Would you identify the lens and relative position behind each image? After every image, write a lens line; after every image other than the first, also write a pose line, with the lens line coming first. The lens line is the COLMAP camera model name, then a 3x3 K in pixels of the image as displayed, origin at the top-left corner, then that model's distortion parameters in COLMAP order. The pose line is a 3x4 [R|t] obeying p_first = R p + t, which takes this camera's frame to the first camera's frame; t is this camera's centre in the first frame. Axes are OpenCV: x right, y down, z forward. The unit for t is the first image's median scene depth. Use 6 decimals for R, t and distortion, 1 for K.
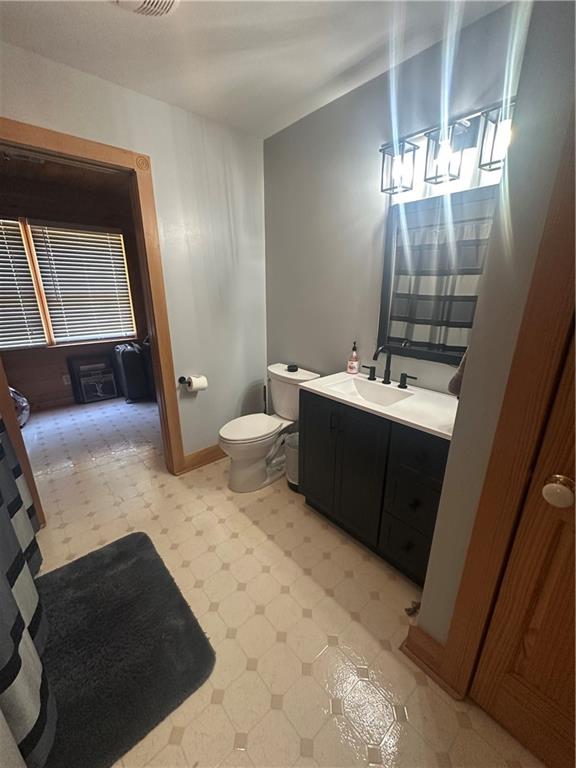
lens RADIAL K [[306.9, 0, 287.2], [0, 306.9, 385.2], [0, 0, 1]] dist [-0.002919, -0.000121]
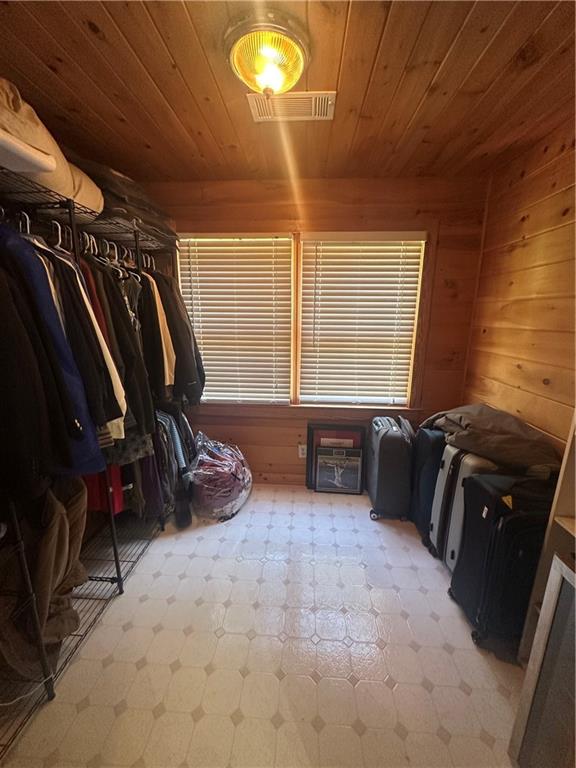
lens RADIAL K [[306.9, 0, 286.1], [0, 306.9, 384.9], [0, 0, 1]] dist [-0.002919, -0.000121]
pose [[0.708325, 0.156147, -0.688399, -0.275473], [-0.215916, 0.976412, -0.000690, -0.160064], [0.672053, 0.149125, 0.725332, 0.428669]]
